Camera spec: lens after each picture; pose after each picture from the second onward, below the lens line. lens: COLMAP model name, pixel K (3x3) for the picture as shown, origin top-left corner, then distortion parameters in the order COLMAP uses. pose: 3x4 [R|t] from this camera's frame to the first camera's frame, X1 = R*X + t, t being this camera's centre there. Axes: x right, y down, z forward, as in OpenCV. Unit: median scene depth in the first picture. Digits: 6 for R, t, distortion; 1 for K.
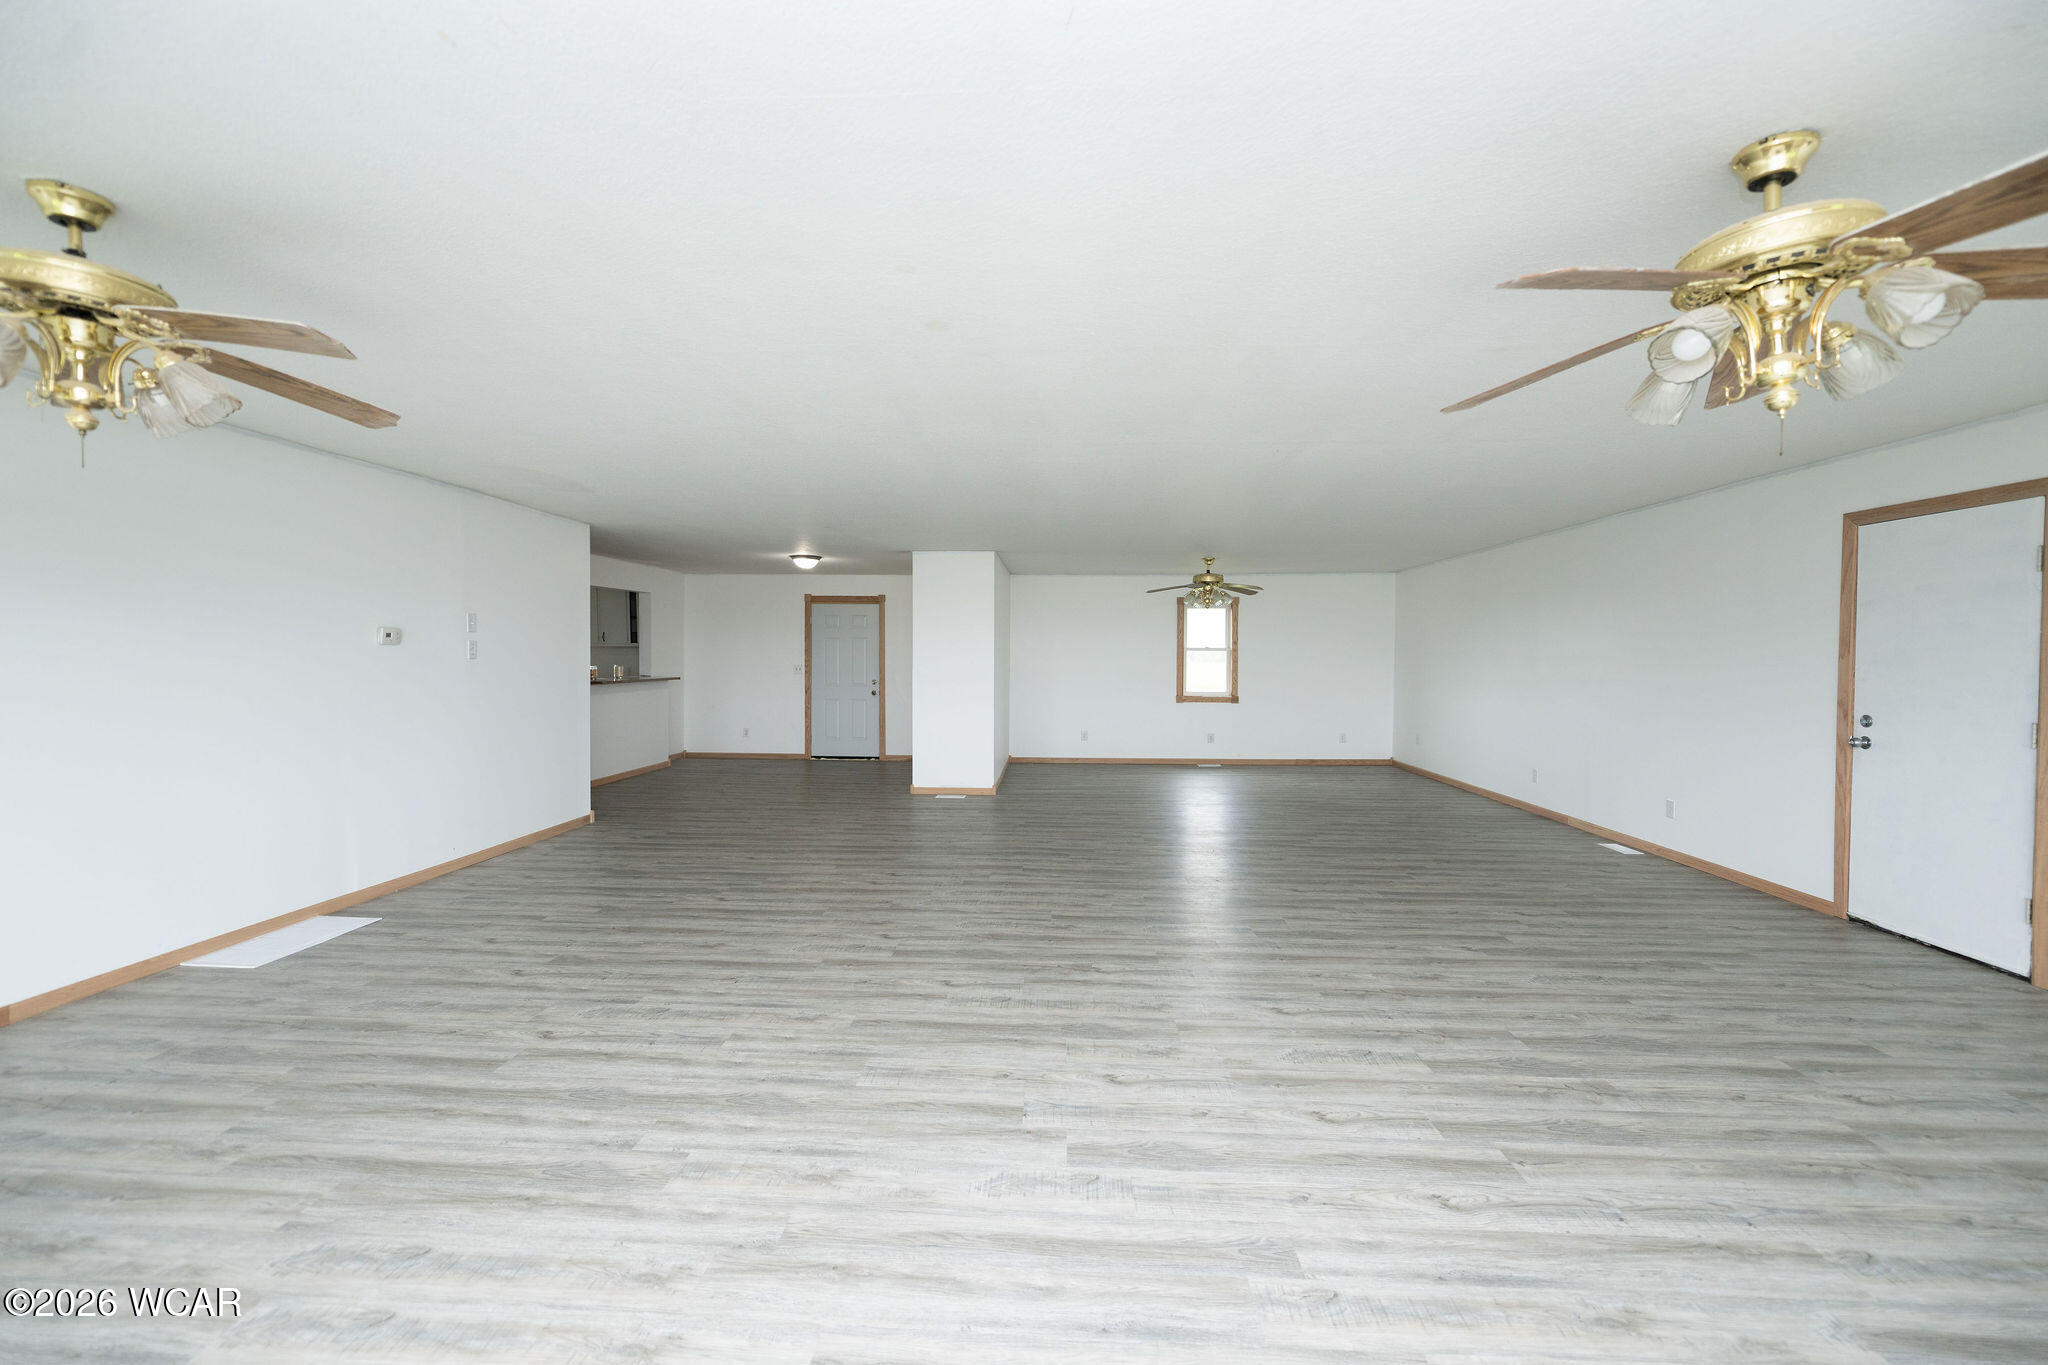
lens RADIAL K [[803.5, 0, 1024.0], [0, 803.5, 682.5], [0, 0, 1]] dist [-0.001647, -0.000223]
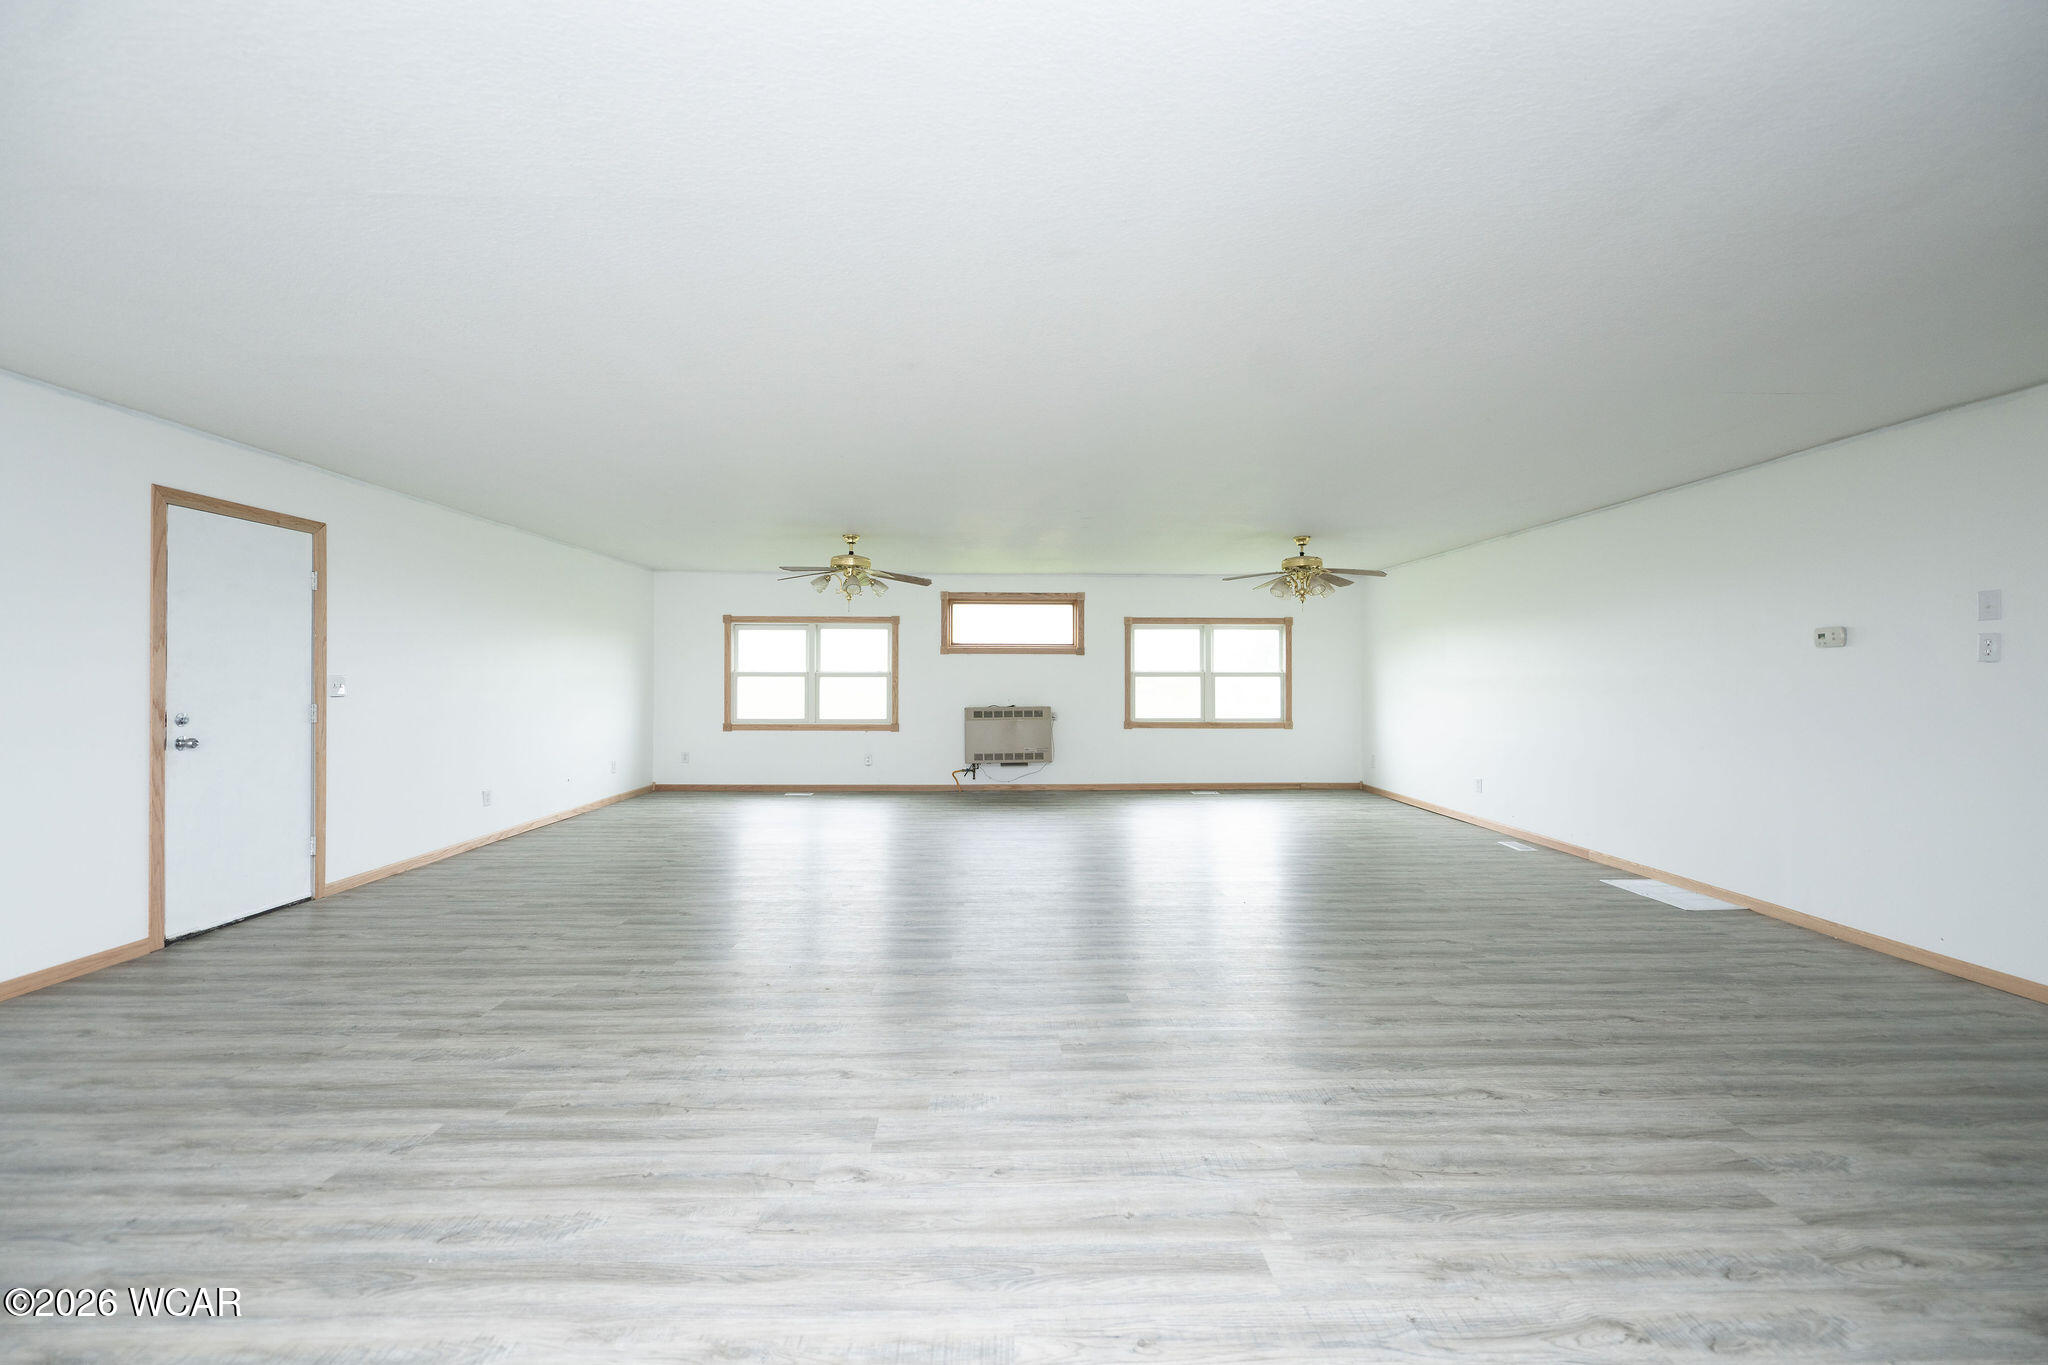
lens RADIAL K [[803.5, 0, 1024.0], [0, 803.5, 682.5], [0, 0, 1]] dist [-0.001647, -0.000223]
pose [[-0.996282, -0.005621, -0.085972, 0.160174], [-0.008808, 0.999286, 0.036735, -0.036715], [0.085704, 0.037356, -0.995620, 1.960112]]
